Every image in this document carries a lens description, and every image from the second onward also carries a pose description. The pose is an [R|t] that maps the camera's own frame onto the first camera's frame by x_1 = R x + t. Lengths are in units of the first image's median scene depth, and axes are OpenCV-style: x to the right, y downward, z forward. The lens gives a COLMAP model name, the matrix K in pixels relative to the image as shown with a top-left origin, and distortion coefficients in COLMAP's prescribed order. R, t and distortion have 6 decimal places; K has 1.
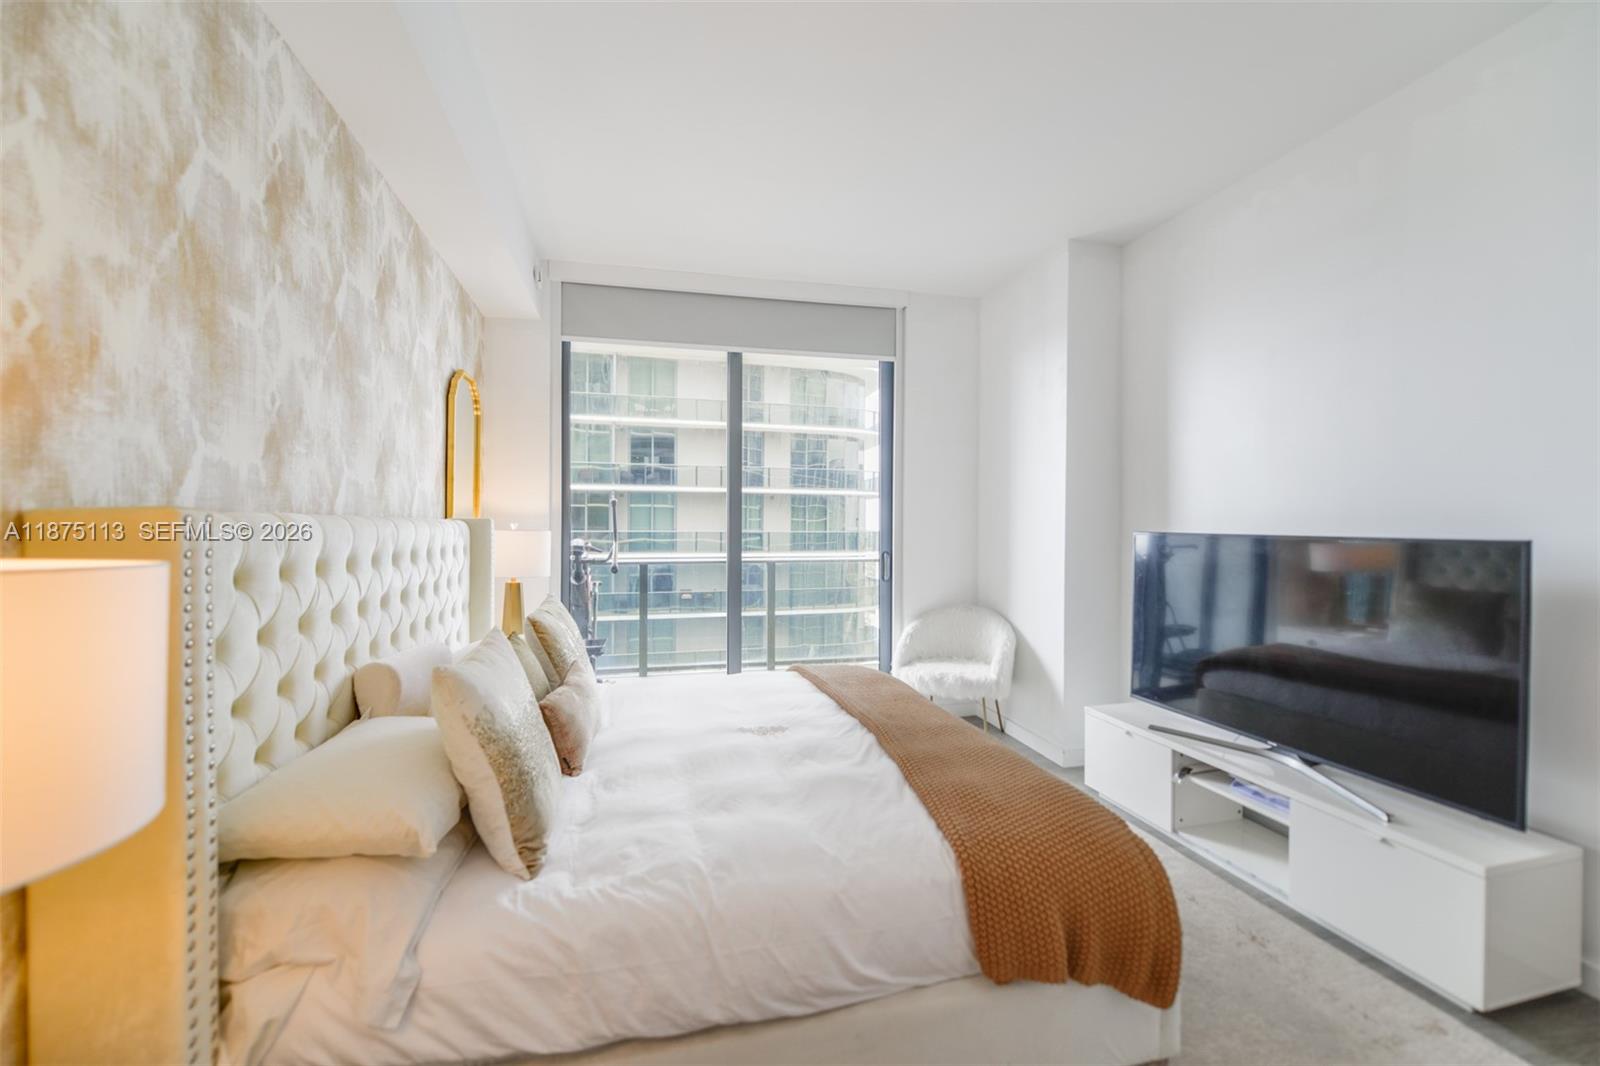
lens RADIAL K [[624.1, 0, 788.9], [0, 624.1, 534.1], [0, 0, 1]] dist [-0.003598, -0.000947]
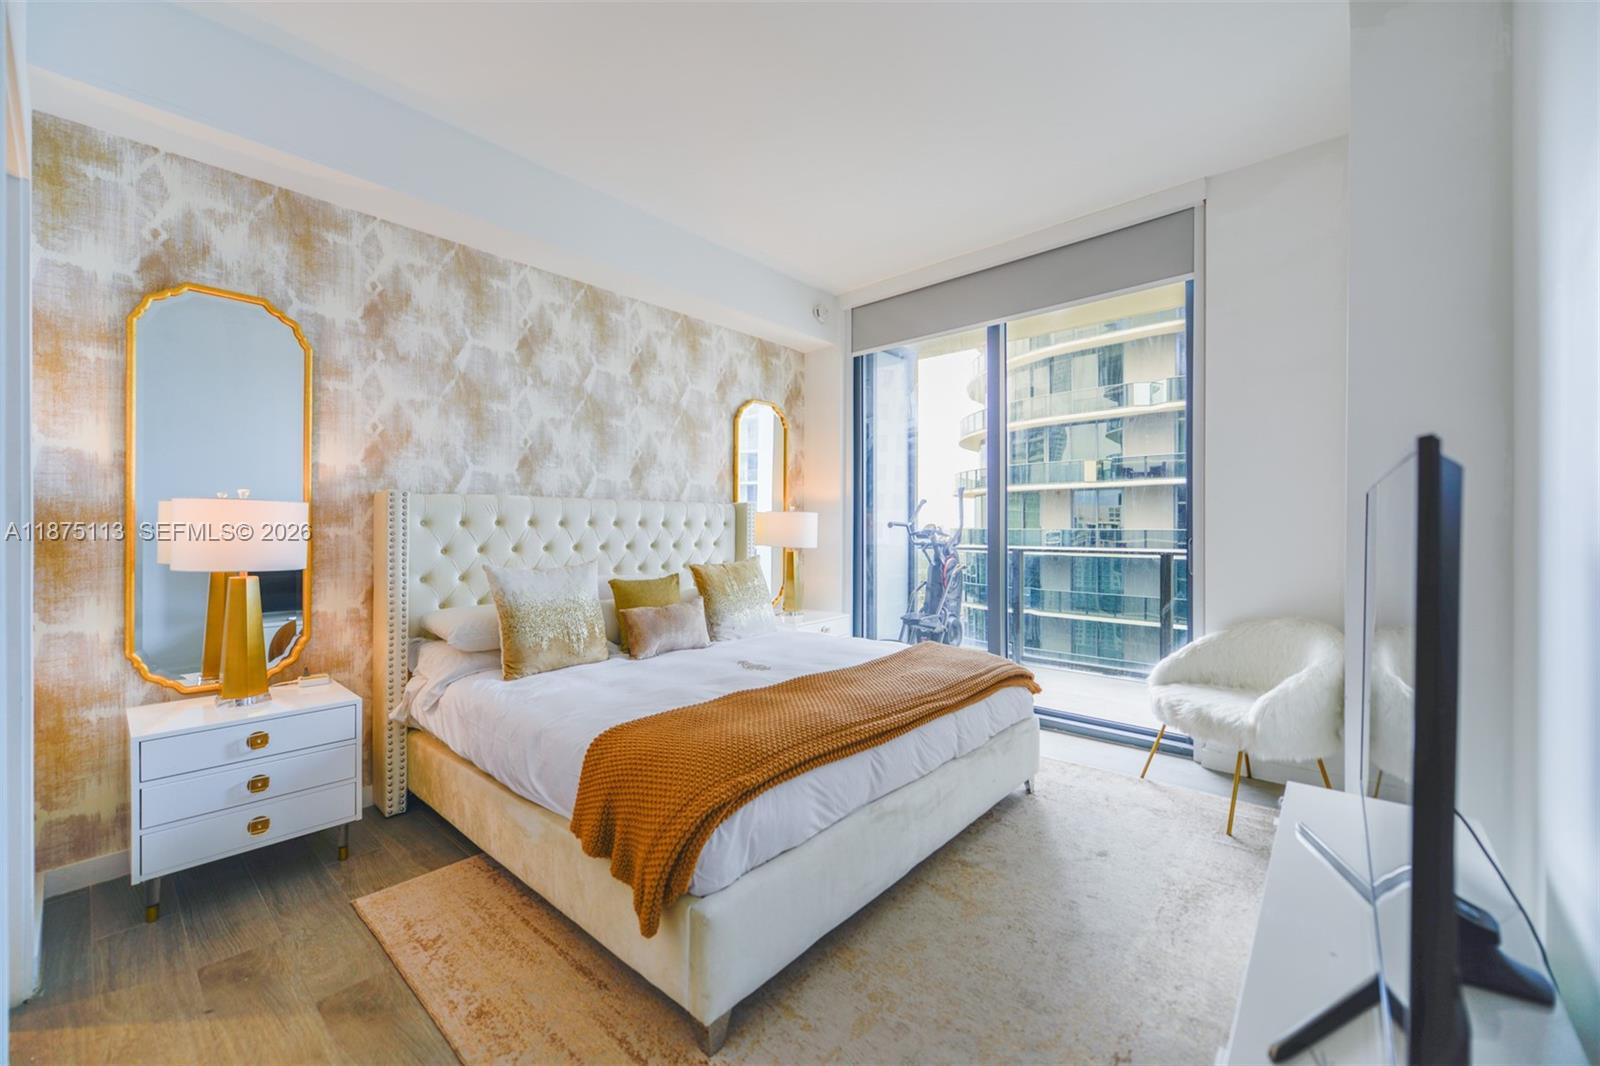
lens RADIAL K [[624.1, 0, 803.7], [0, 624.1, 536.0], [0, 0, 1]] dist [-0.003598, -0.000947]
pose [[0.580880, 0.008739, -0.813942, 0.445715], [-0.008373, 0.999954, 0.004761, 0.025651], [0.813946, 0.004050, 0.580927, 0.171321]]
